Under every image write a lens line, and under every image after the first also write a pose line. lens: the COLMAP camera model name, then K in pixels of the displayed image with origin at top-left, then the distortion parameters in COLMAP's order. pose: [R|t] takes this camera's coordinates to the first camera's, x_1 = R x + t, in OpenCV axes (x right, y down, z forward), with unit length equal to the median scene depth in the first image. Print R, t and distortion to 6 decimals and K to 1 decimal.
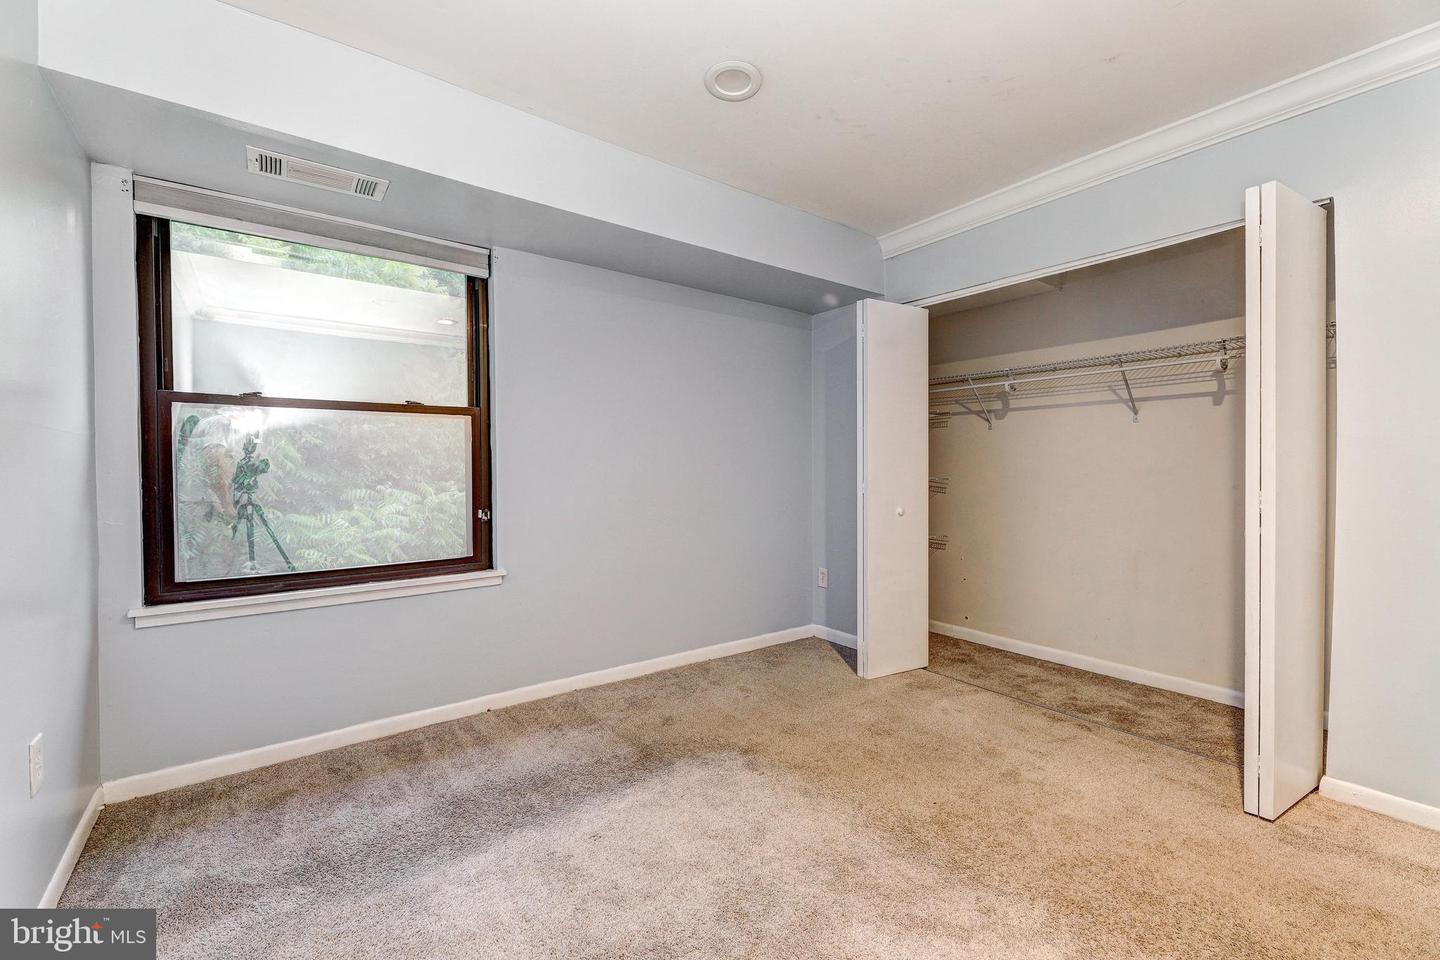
lens RADIAL K [[620.5, 0, 700.3], [0, 620.5, 477.1], [0, 0, 1]] dist [0.000866, -0.003605]
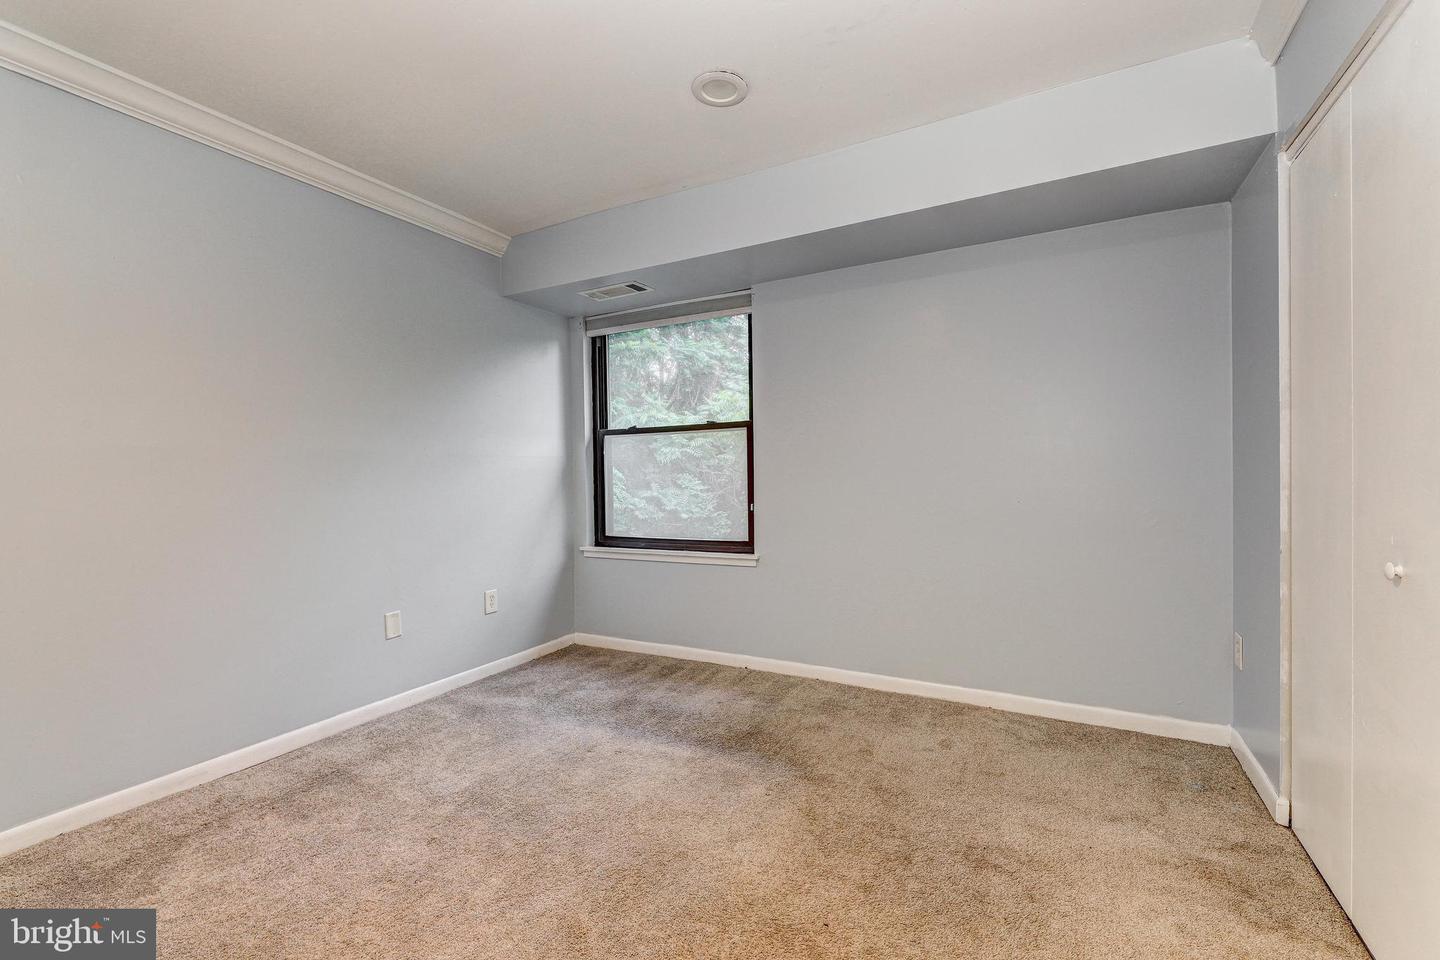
lens RADIAL K [[632.4, 0, 727.9], [0, 632.4, 471.6], [0, 0, 1]] dist [0.000408, -0.001431]
pose [[0.400027, -0.008537, -0.916464, 0.869057], [-0.003320, 0.999937, -0.010764, 0.003863], [0.916497, 0.007348, 0.399973, 0.514998]]
